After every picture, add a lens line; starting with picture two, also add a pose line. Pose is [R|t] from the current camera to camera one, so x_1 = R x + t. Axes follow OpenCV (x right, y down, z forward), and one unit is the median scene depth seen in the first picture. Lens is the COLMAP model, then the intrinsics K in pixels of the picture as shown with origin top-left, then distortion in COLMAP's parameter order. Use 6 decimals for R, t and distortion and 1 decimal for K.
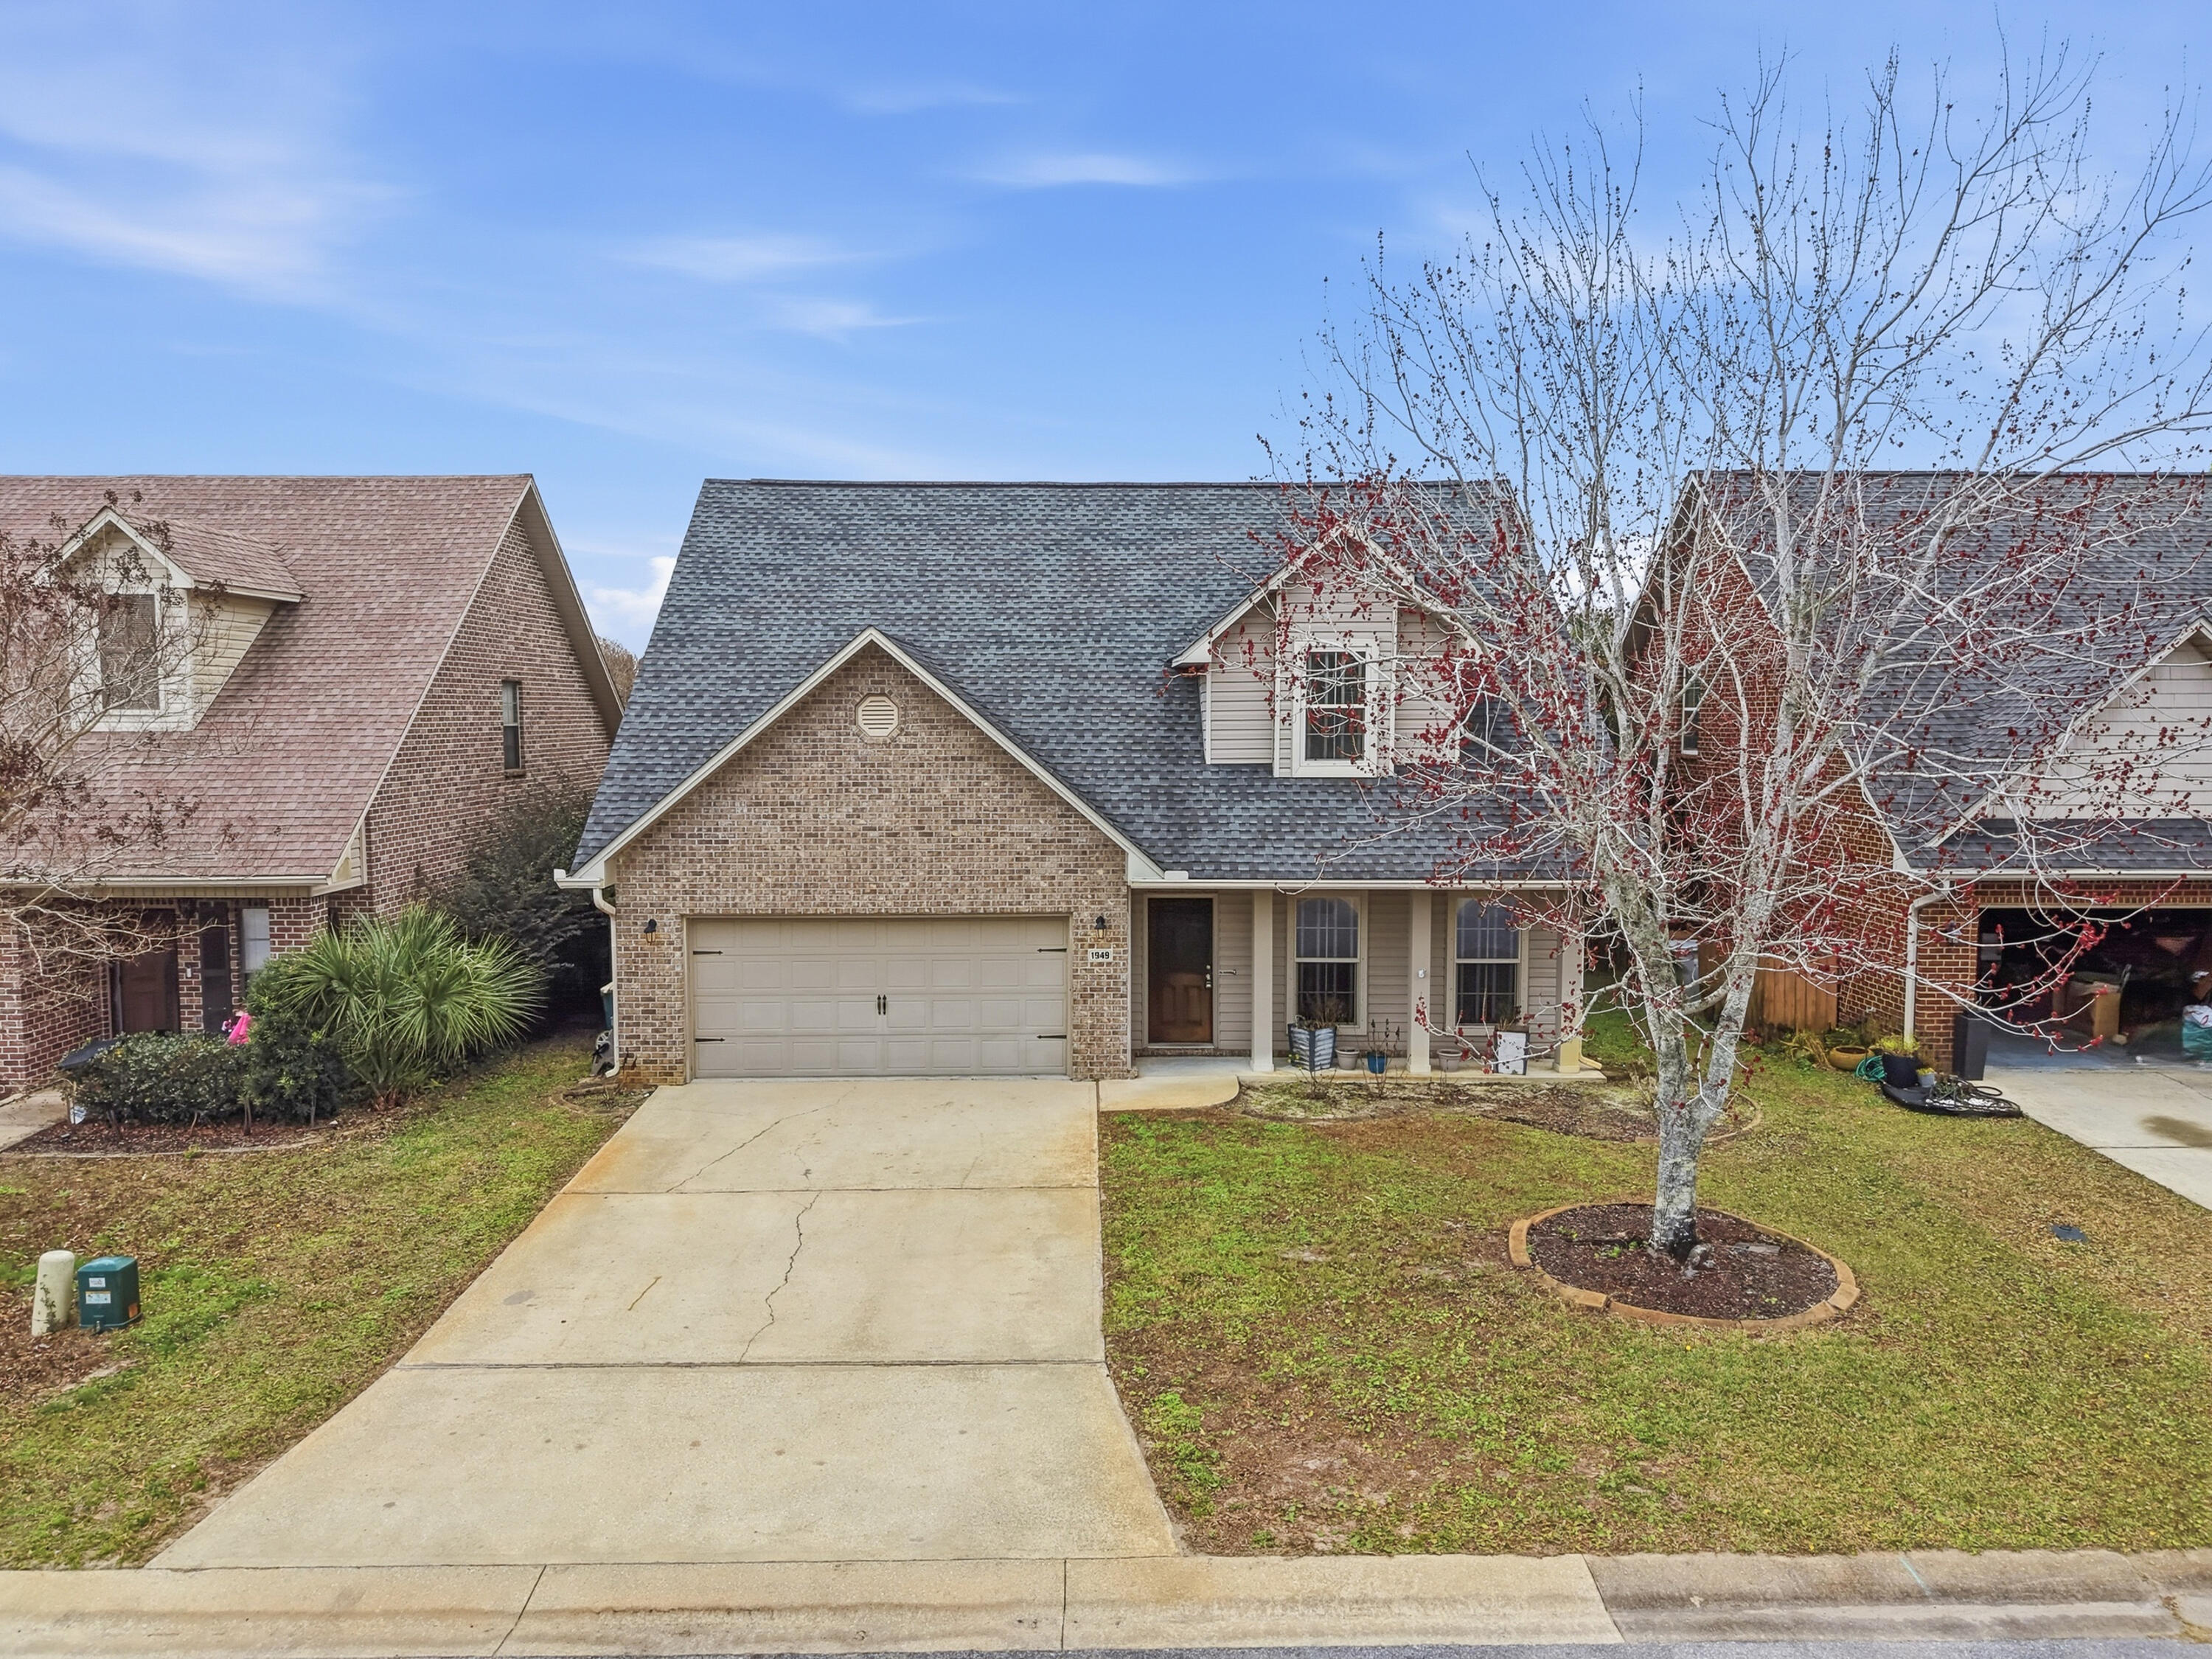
lens RADIAL K [[1552.0, 0, 1106.1], [0, 1552.0, 828.3], [0, 0, 1]] dist [0.005980, -0.005189]
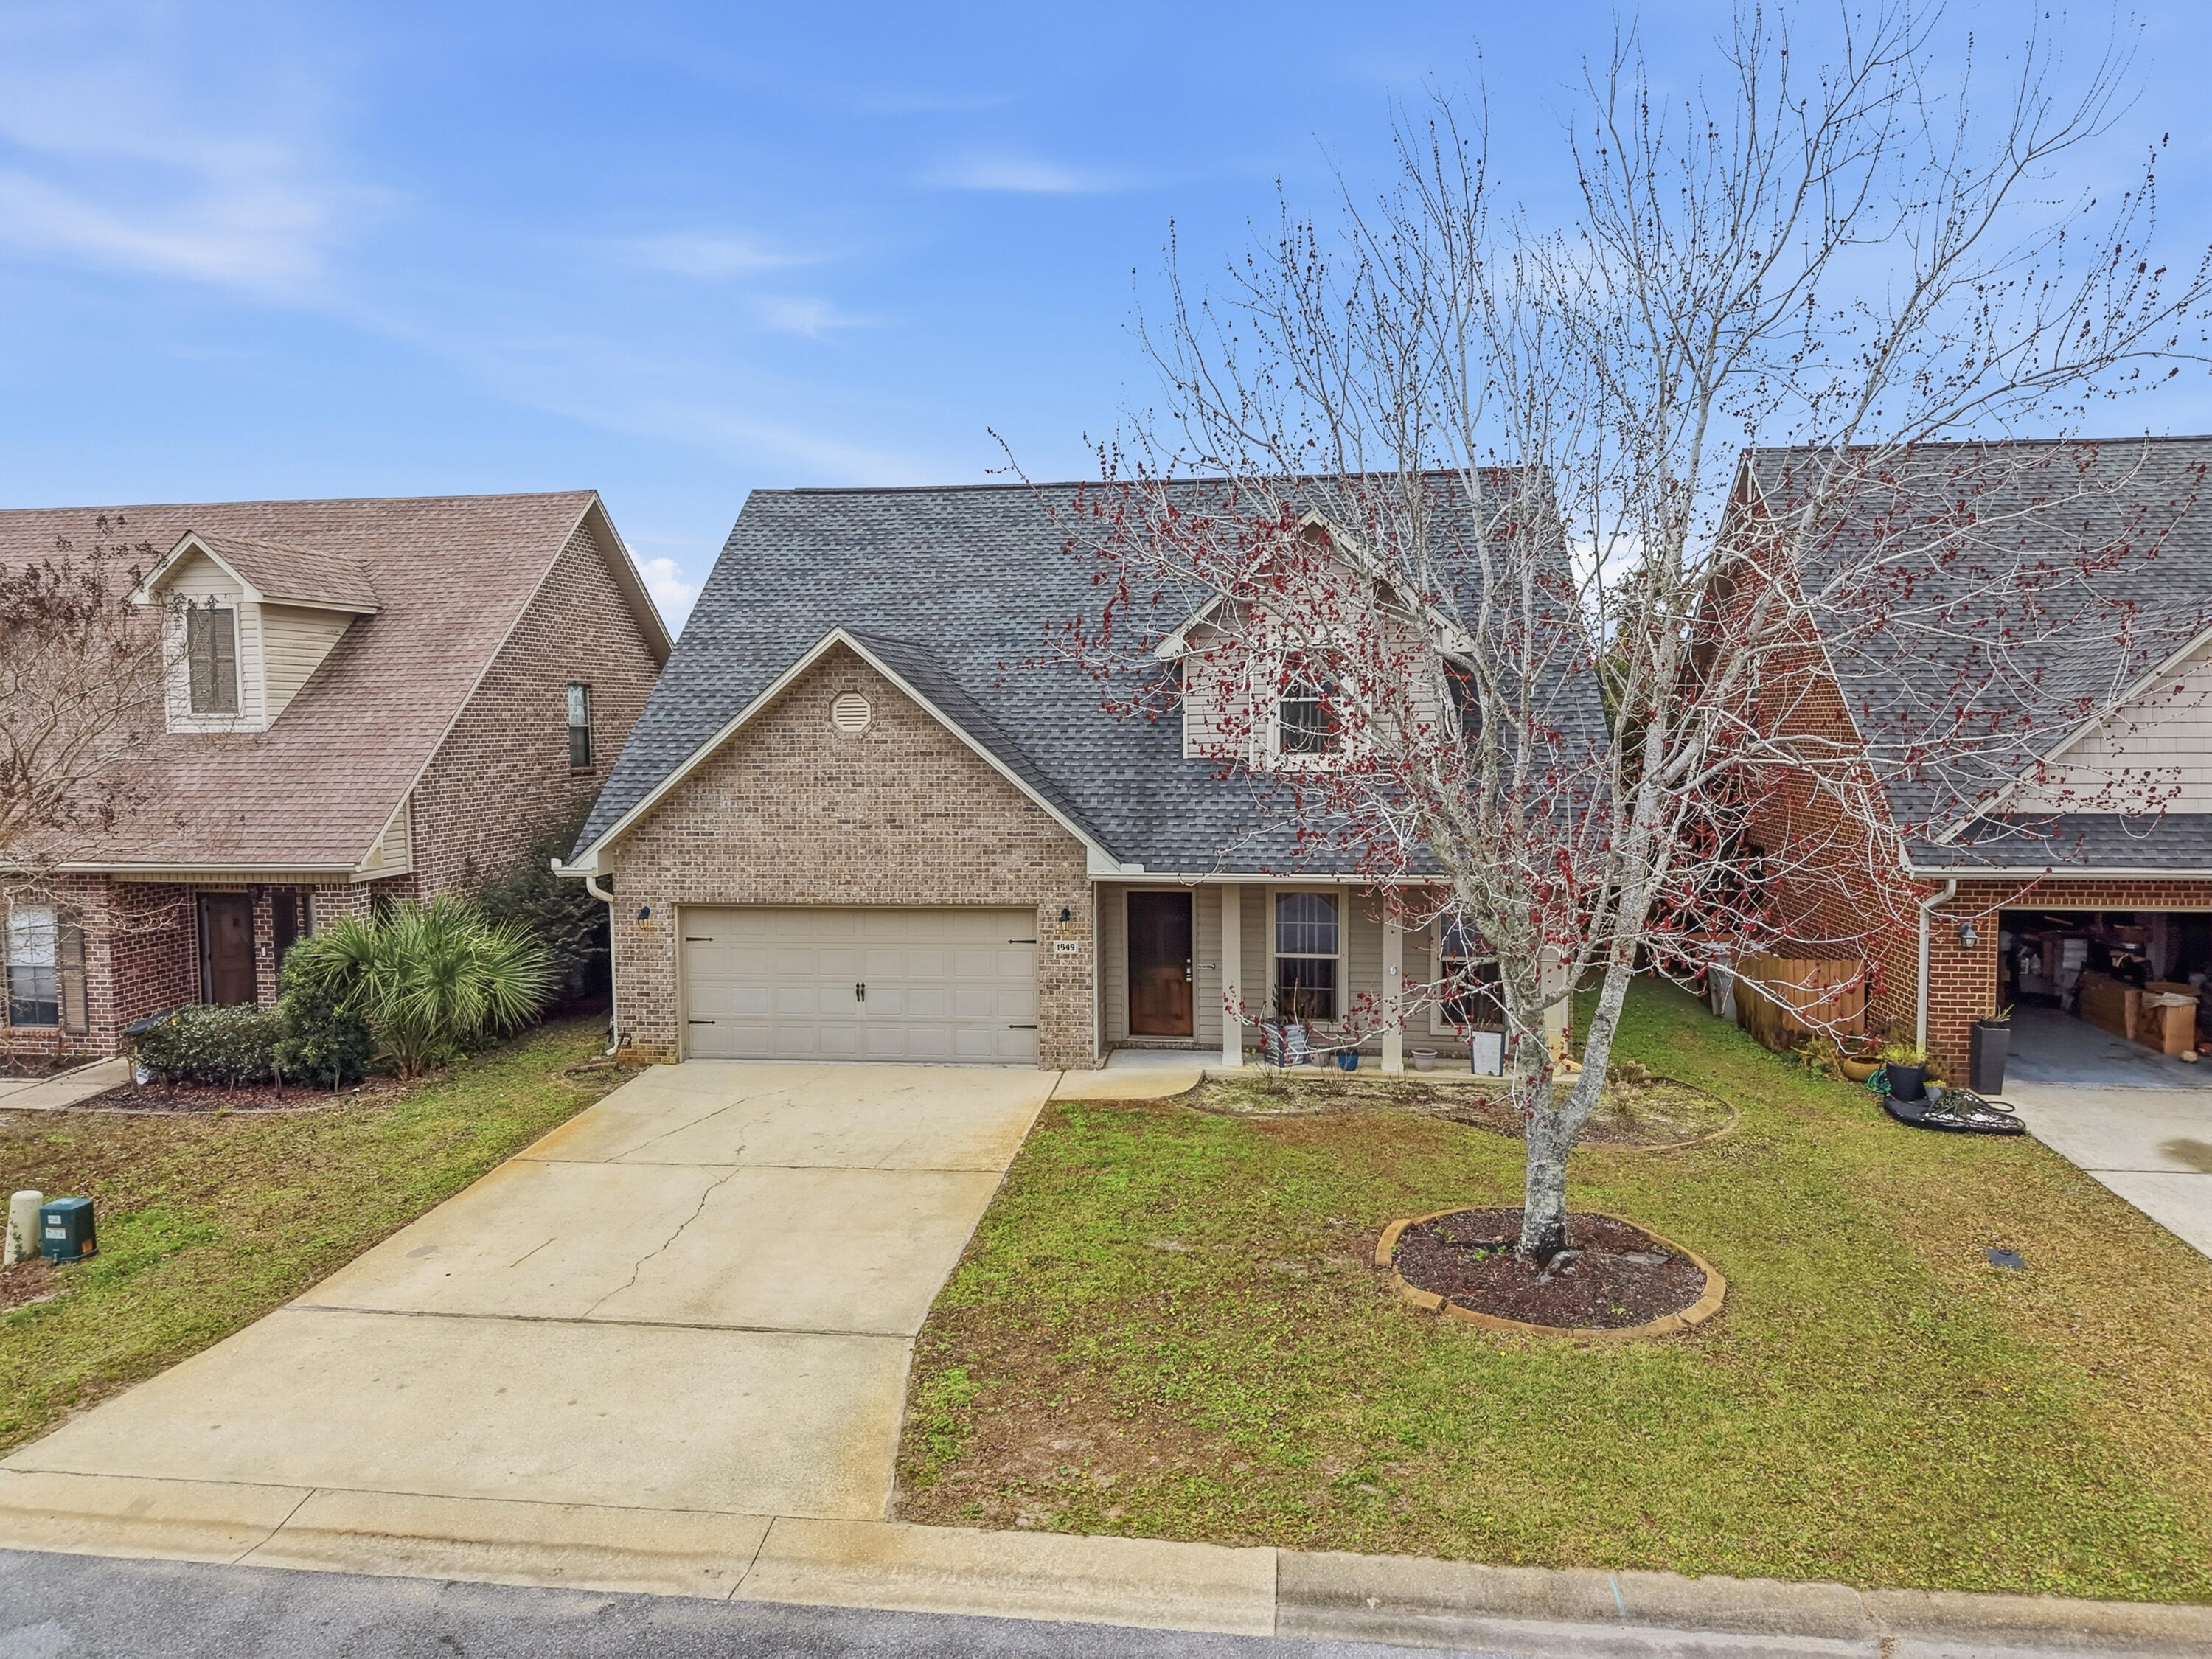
lens RADIAL K [[1552.0, 0, 1148.6], [0, 1552.0, 831.7], [0, 0, 1]] dist [0.005980, -0.005189]
pose [[0.988630, 0.002941, -0.150339, 0.238983], [-0.002966, 0.999996, 0.000052, 0.007400], [0.150339, 0.000394, 0.988634, 0.006517]]
